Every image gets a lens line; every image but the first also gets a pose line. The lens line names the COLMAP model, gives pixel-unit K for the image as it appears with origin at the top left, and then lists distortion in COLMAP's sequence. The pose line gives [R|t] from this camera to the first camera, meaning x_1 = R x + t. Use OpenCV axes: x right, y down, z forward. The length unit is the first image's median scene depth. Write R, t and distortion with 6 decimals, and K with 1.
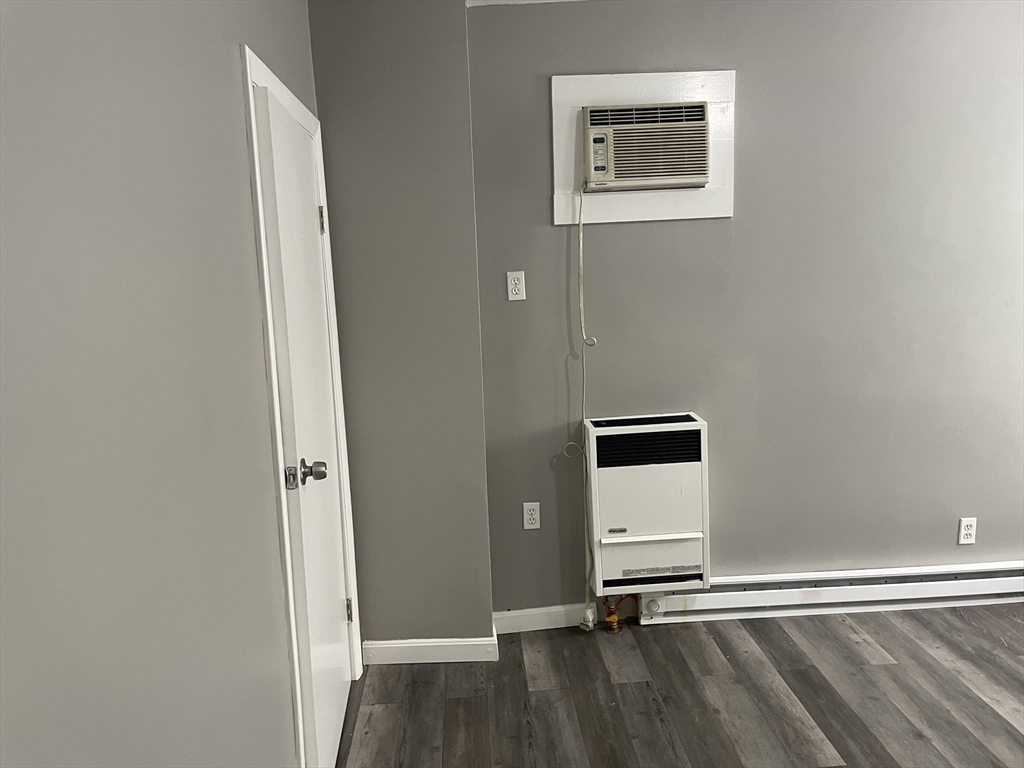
lens RADIAL K [[760.6, 0, 532.3], [0, 760.6, 373.5], [0, 0, 1]] dist [0.071096, -0.091743]
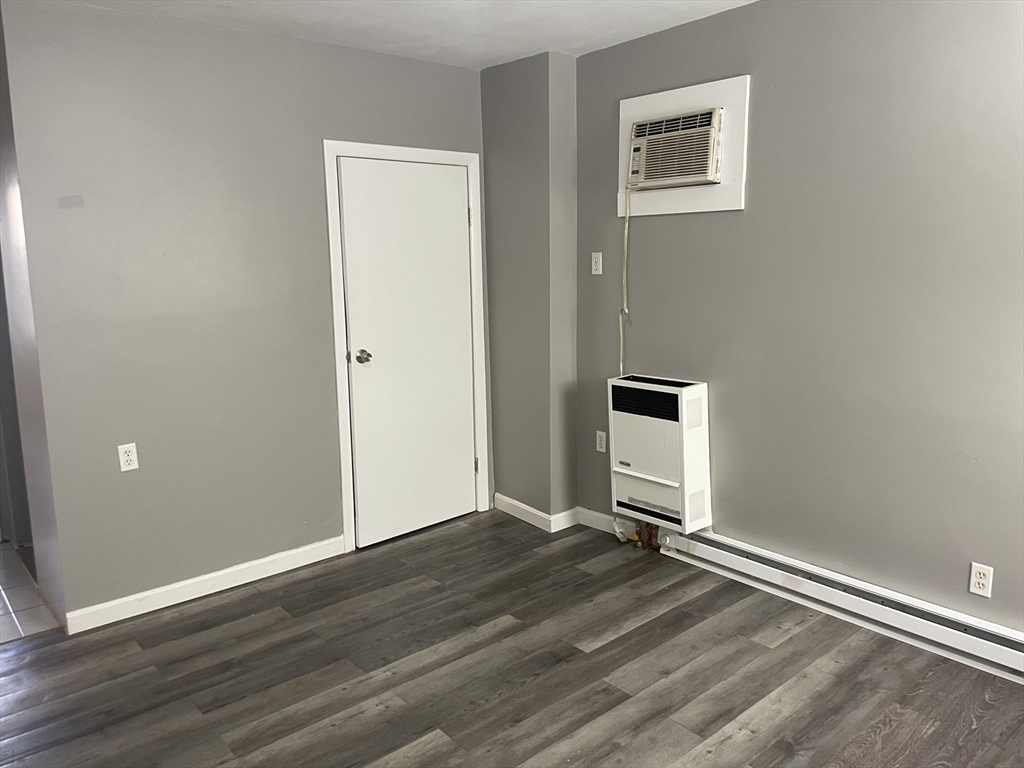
lens RADIAL K [[760.6, 0, 512.4], [0, 760.6, 363.1], [0, 0, 1]] dist [0.071096, -0.091743]
pose [[0.615741, 0.150289, -0.773484, 0.965105], [-0.114765, 0.988279, 0.100664, -0.063121], [0.779546, 0.026786, 0.625772, 0.072786]]
